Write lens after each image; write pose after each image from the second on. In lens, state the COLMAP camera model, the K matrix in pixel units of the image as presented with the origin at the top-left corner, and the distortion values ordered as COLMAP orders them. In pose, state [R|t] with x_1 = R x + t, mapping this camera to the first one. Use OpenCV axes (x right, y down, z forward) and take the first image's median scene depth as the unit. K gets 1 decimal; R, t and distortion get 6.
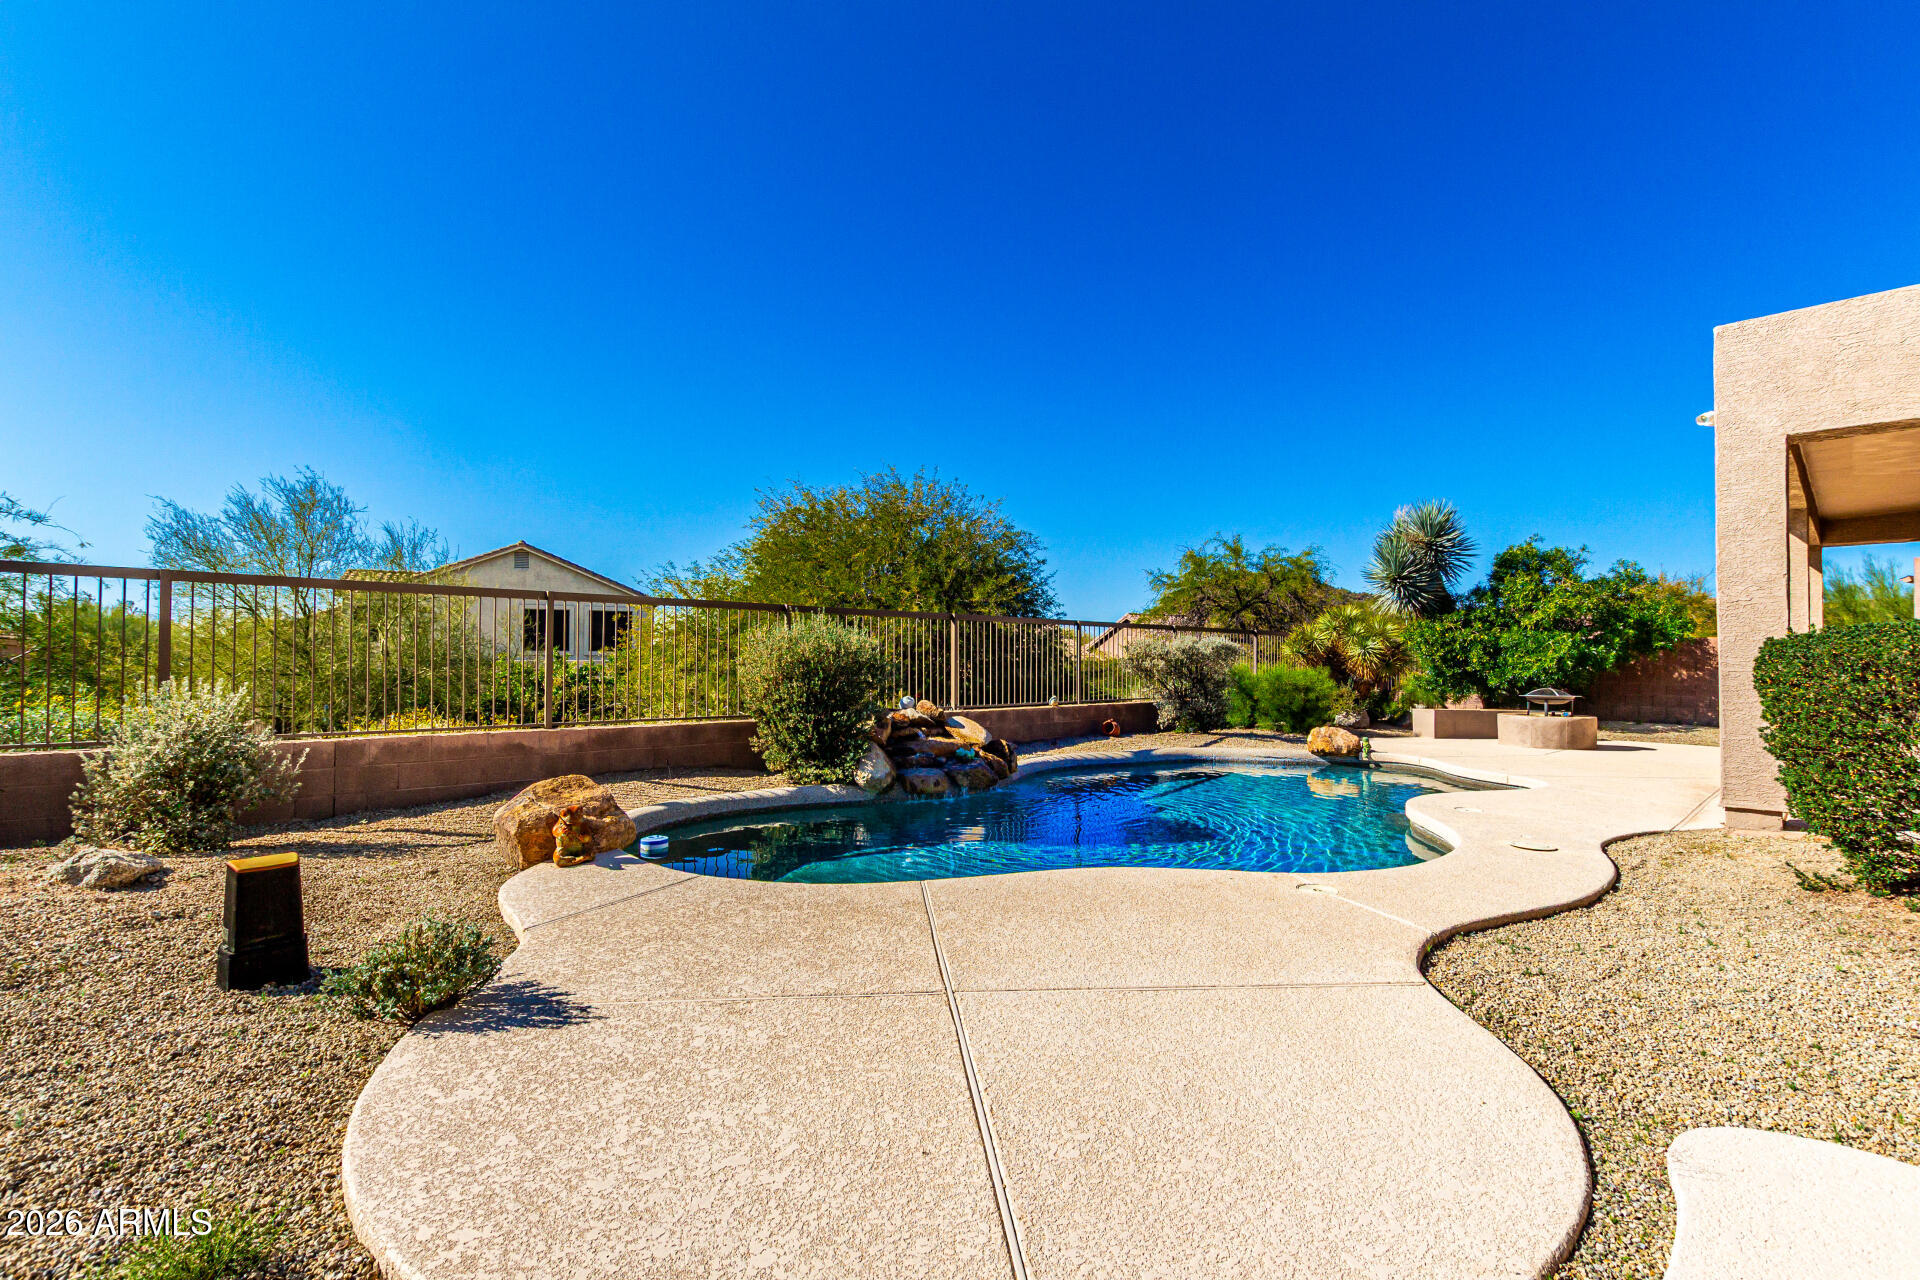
lens RADIAL K [[885.0, 0, 955.0], [0, 885.0, 644.6], [0, 0, 1]] dist [0.001216, 0.000316]
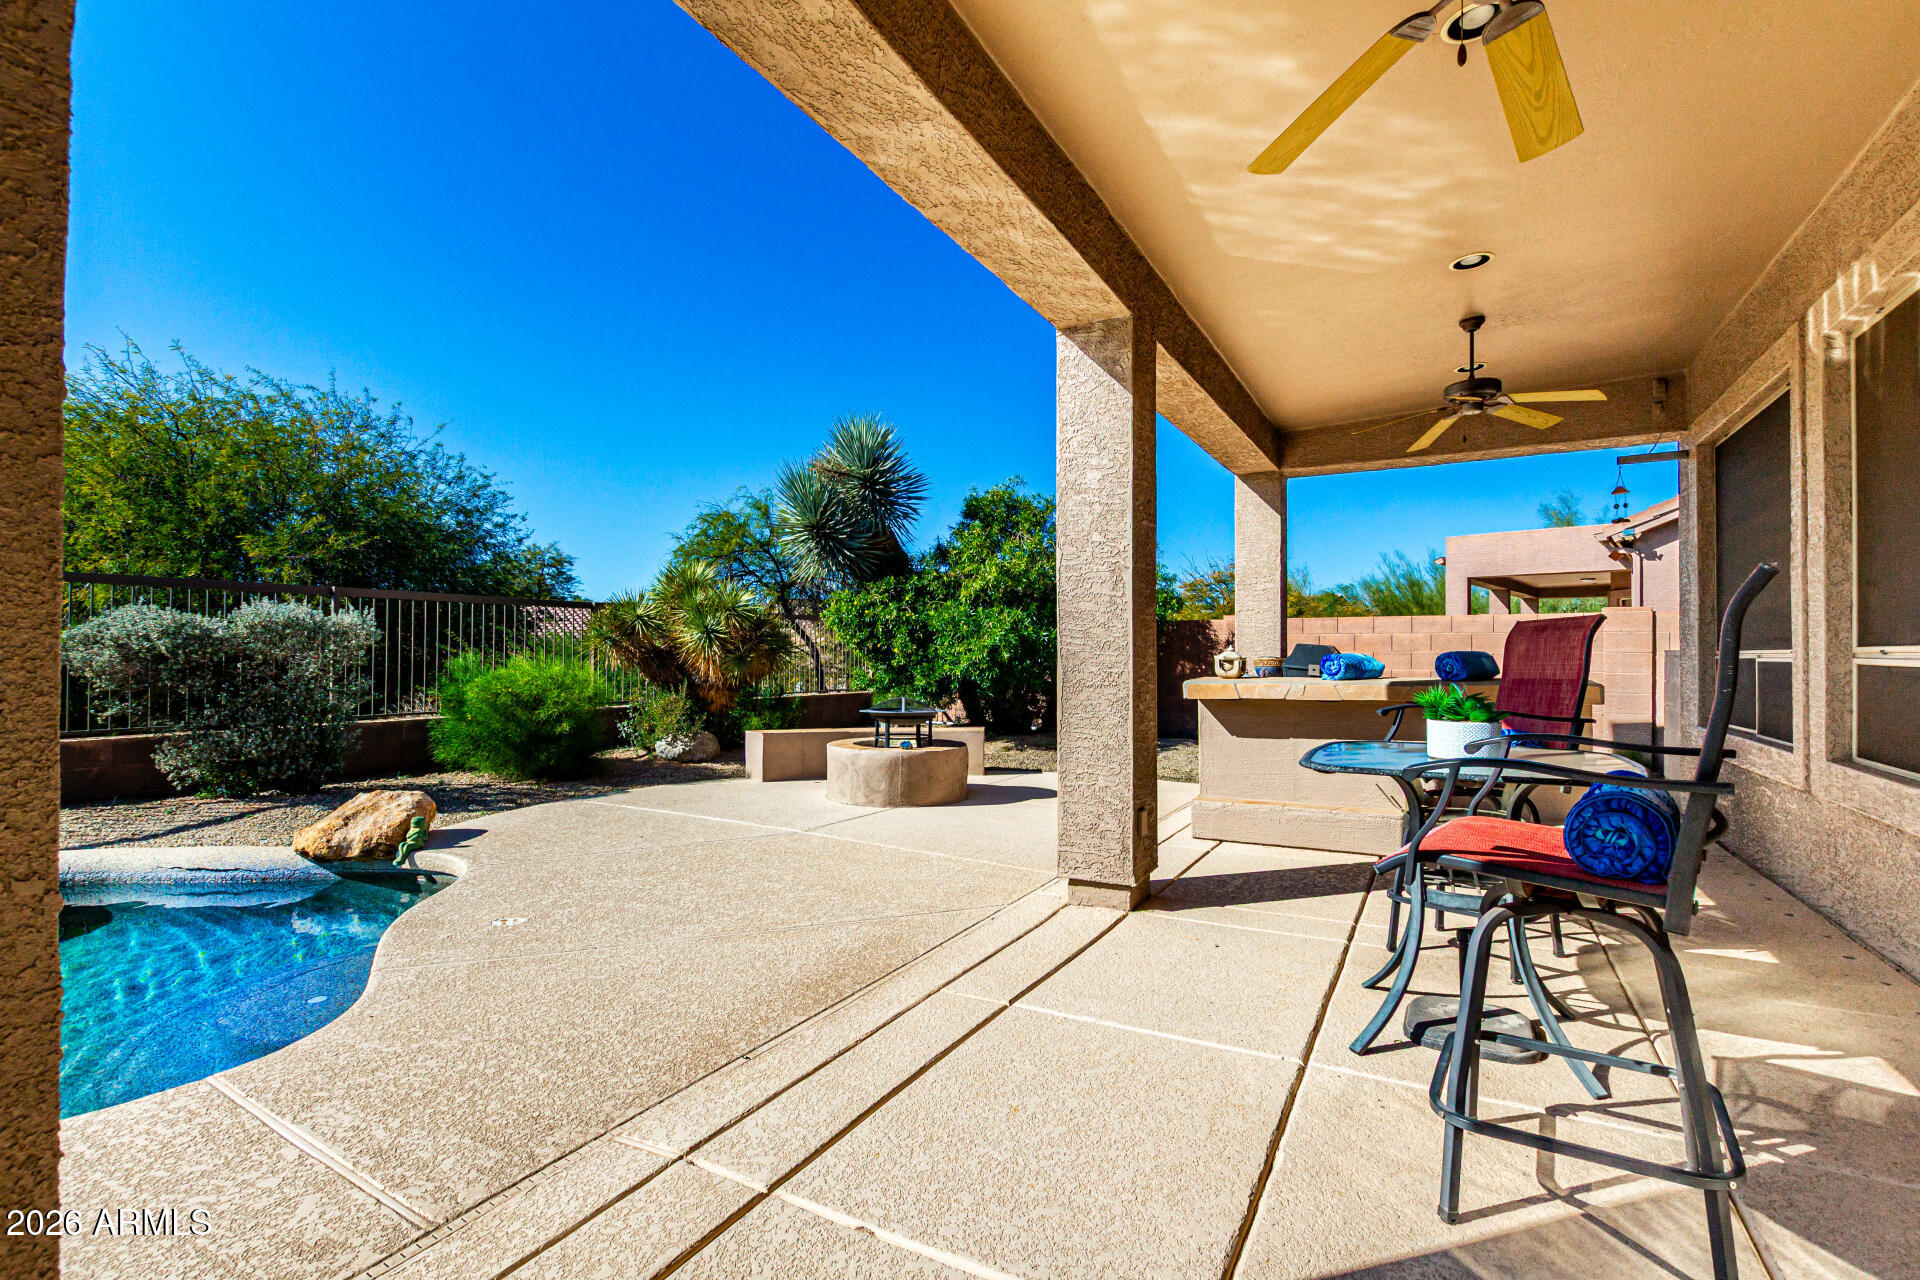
lens RADIAL K [[885.0, 0, 955.0], [0, 885.0, 644.6], [0, 0, 1]] dist [0.001216, 0.000316]
pose [[0.958686, 0.000509, 0.284466, 0.530524], [-0.003618, 0.999939, 0.010404, 0.007676], [-0.284444, -0.011003, 0.958630, 0.421553]]
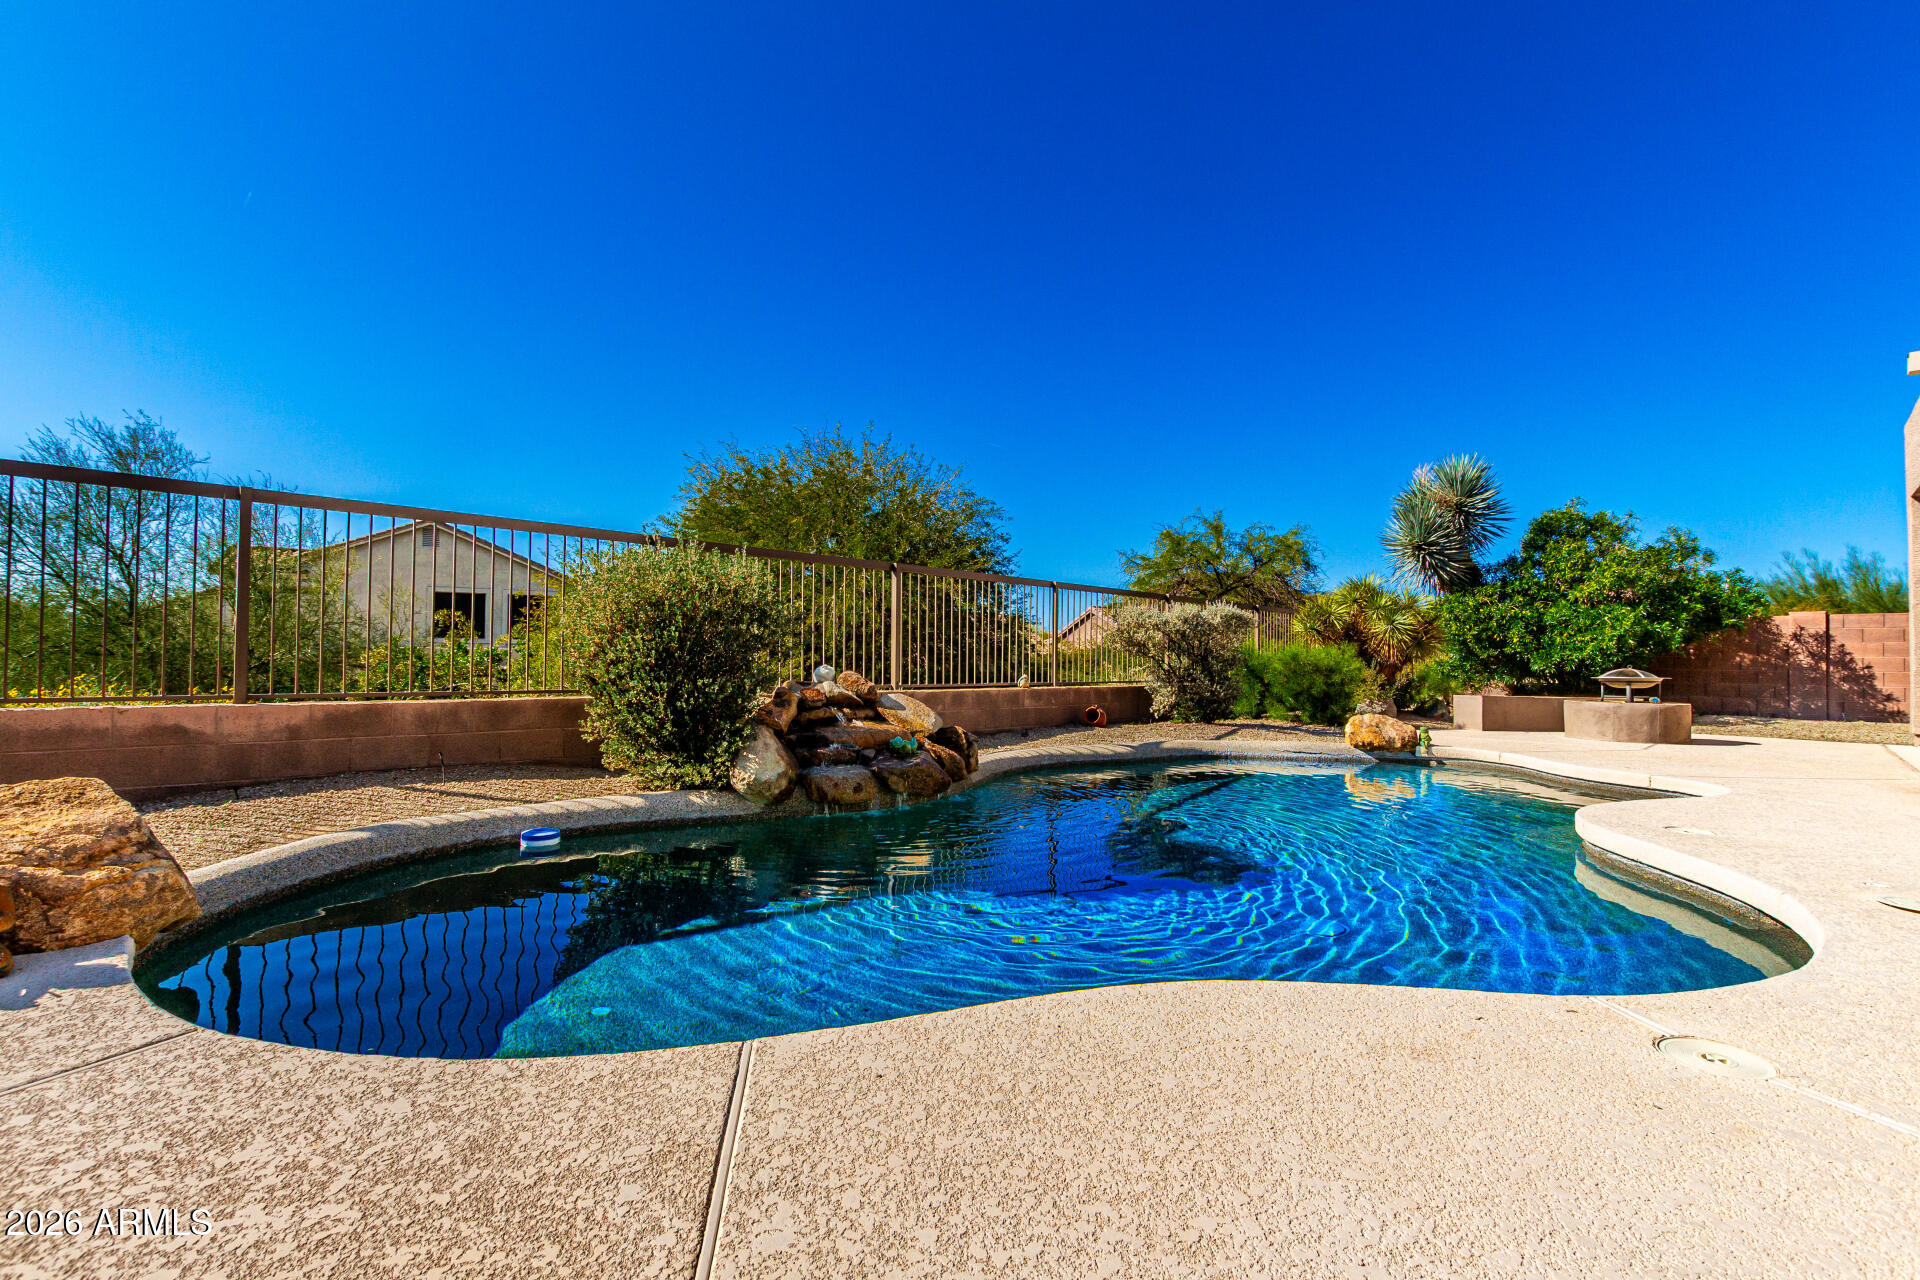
lens RADIAL K [[885.0, 0, 955.0], [0, 885.0, 644.6], [0, 0, 1]] dist [0.001216, 0.000316]
pose [[0.998922, 0.006224, 0.046003, 0.013384], [-0.006222, 0.999981, -0.000179, 0.030942], [-0.046004, -0.000108, 0.998941, 0.212505]]
